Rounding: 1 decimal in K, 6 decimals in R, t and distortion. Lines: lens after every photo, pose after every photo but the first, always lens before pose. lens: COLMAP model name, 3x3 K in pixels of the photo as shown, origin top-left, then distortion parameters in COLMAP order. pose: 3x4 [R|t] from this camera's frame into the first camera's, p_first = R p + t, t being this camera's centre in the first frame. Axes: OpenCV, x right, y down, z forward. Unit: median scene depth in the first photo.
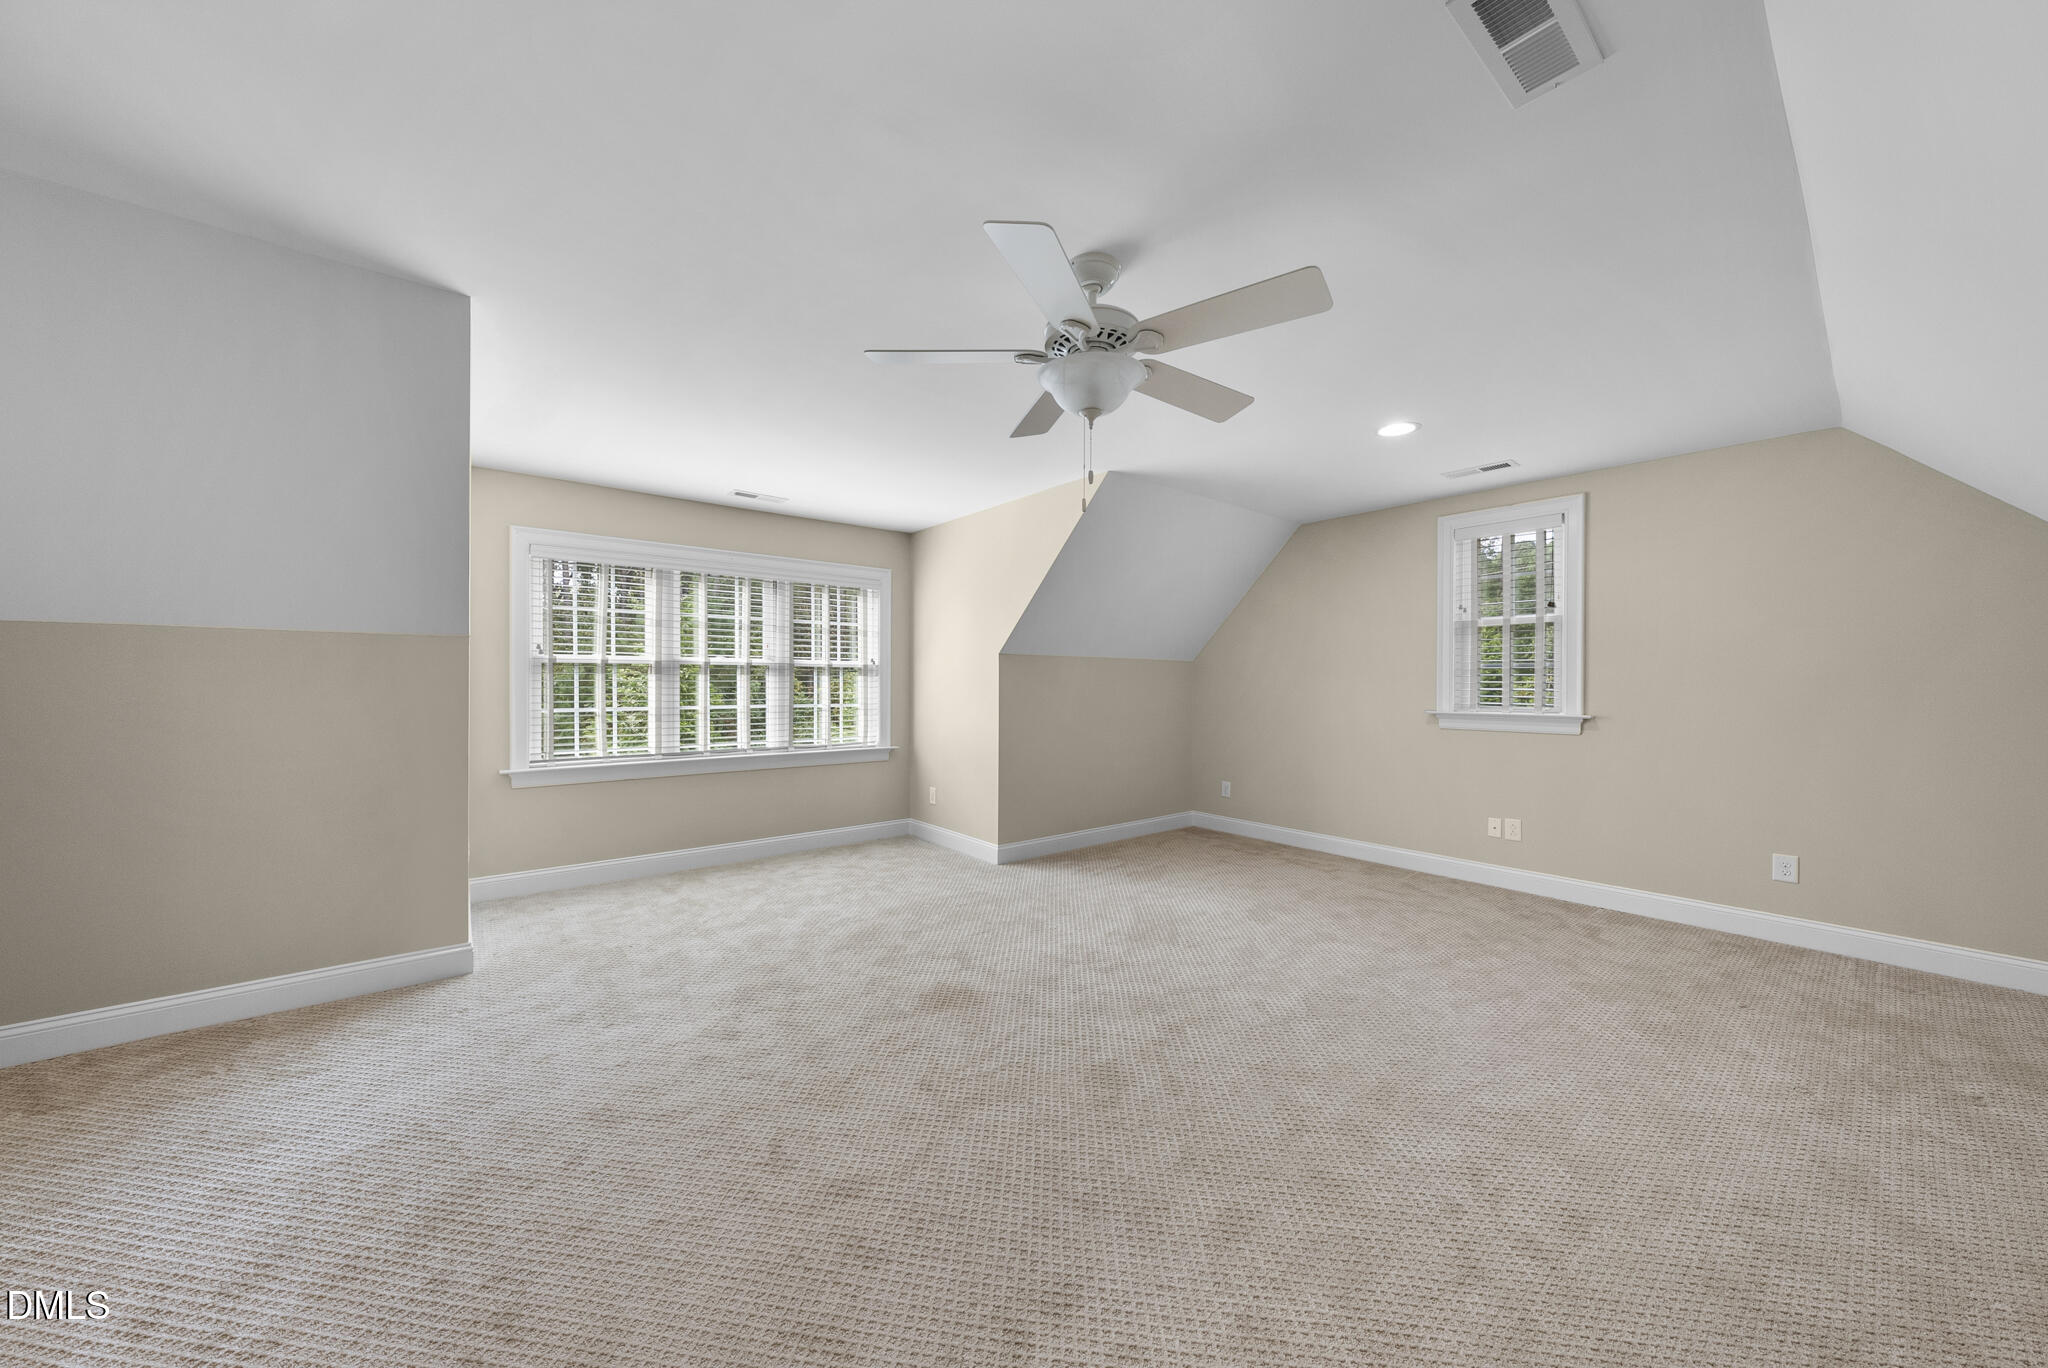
lens RADIAL K [[699.6, 0, 1026.5], [0, 699.6, 686.5], [0, 0, 1]] dist [-0.003015, -0.000291]
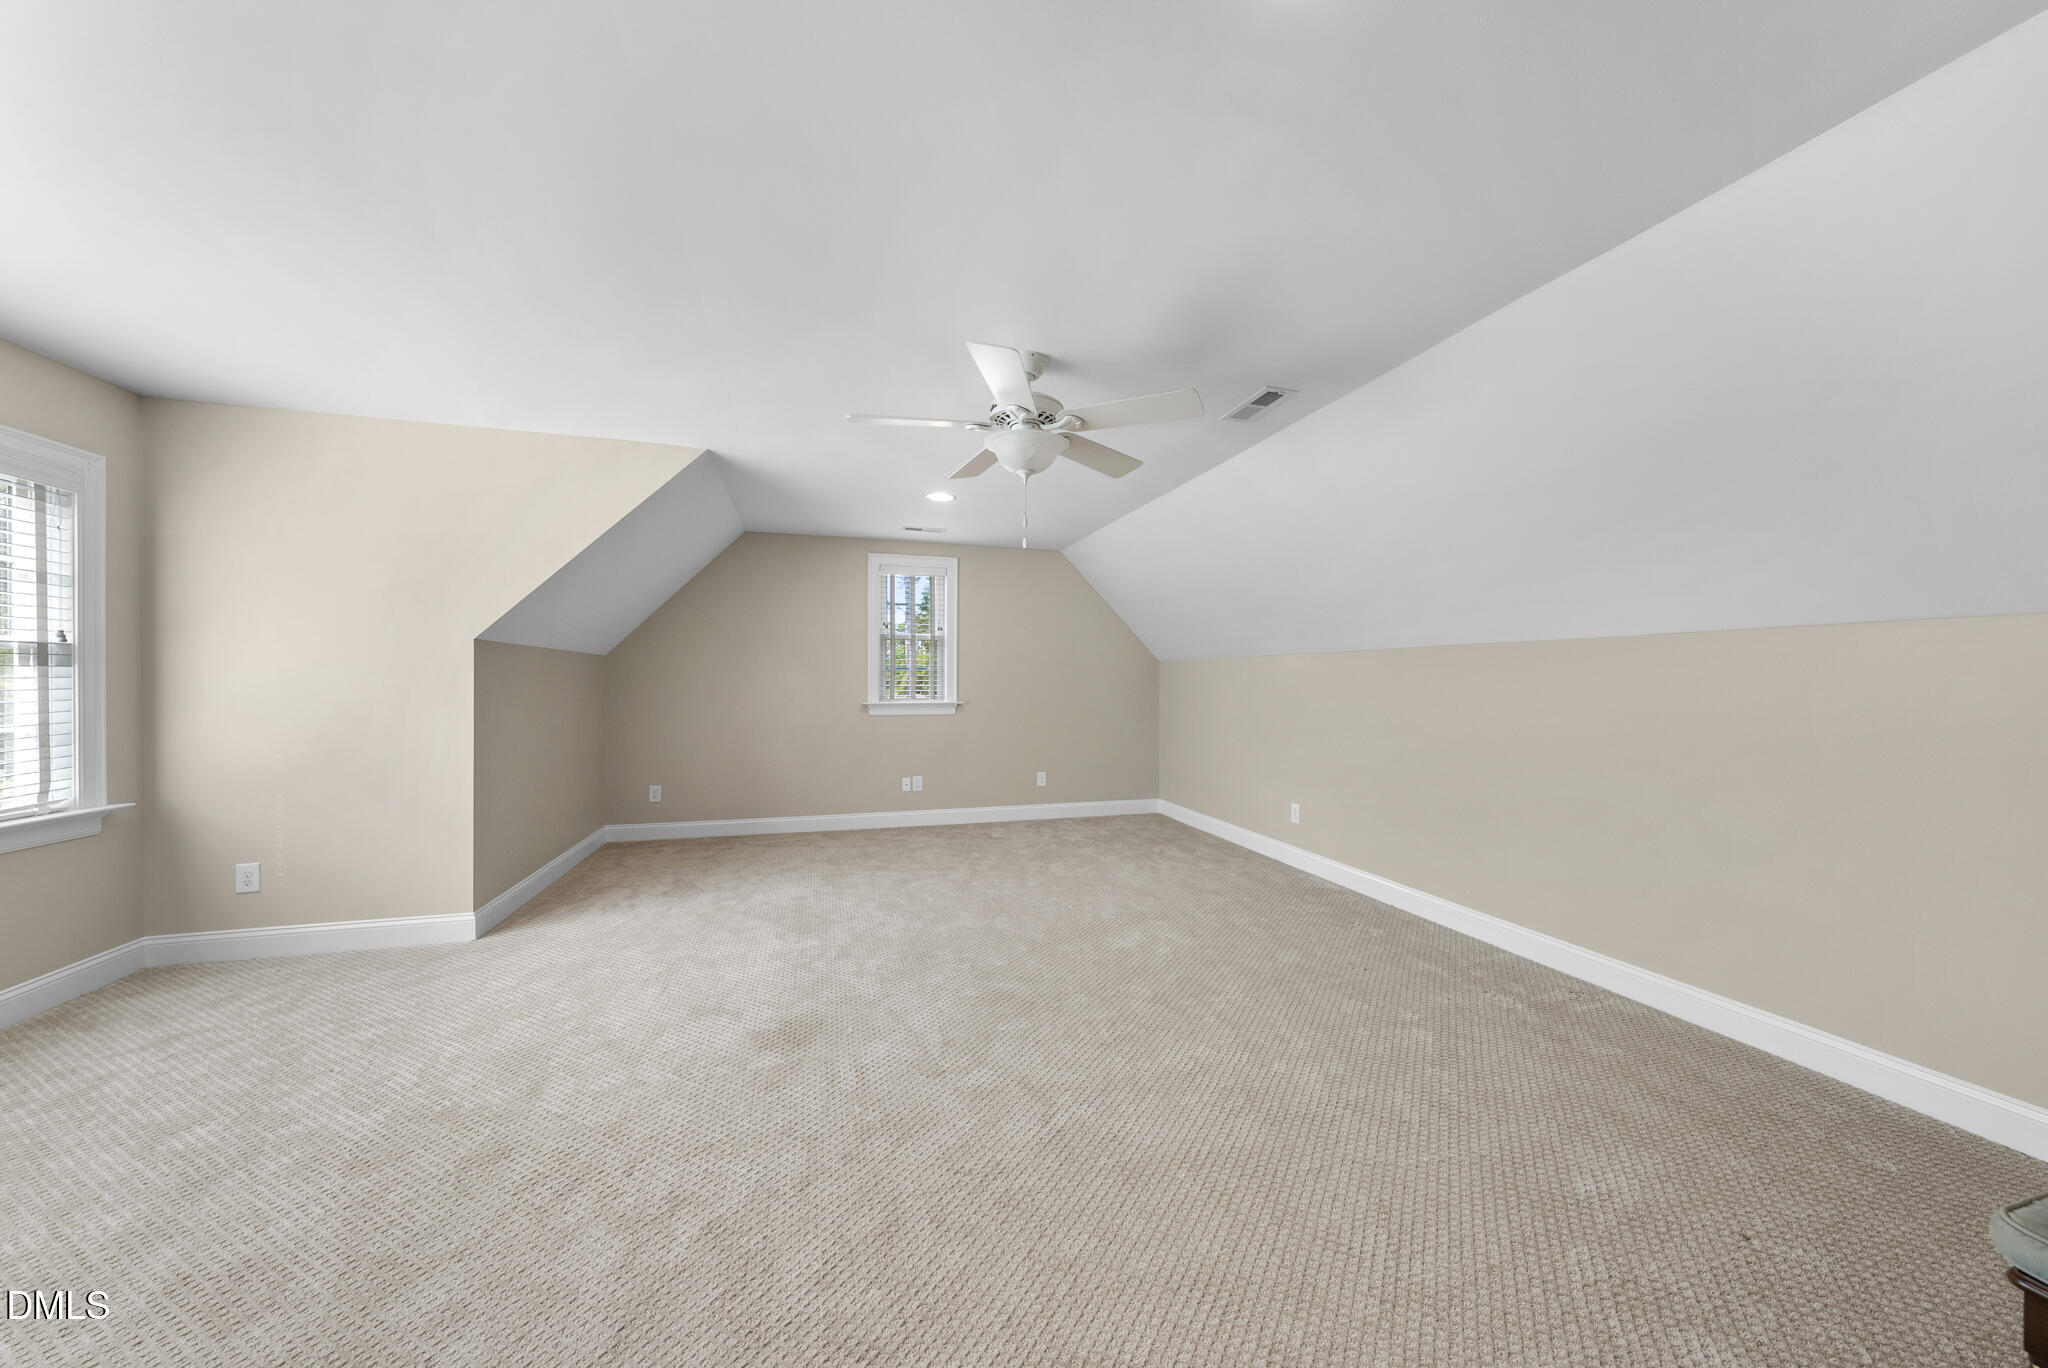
lens RADIAL K [[699.6, 0, 1026.5], [0, 699.6, 682.9], [0, 0, 1]] dist [-0.003015, -0.000291]
pose [[0.383338, -0.002586, 0.923605, -0.525602], [0.003863, 0.999992, 0.001197, -0.001850], [-0.923600, 0.003110, 0.383345, 0.243106]]
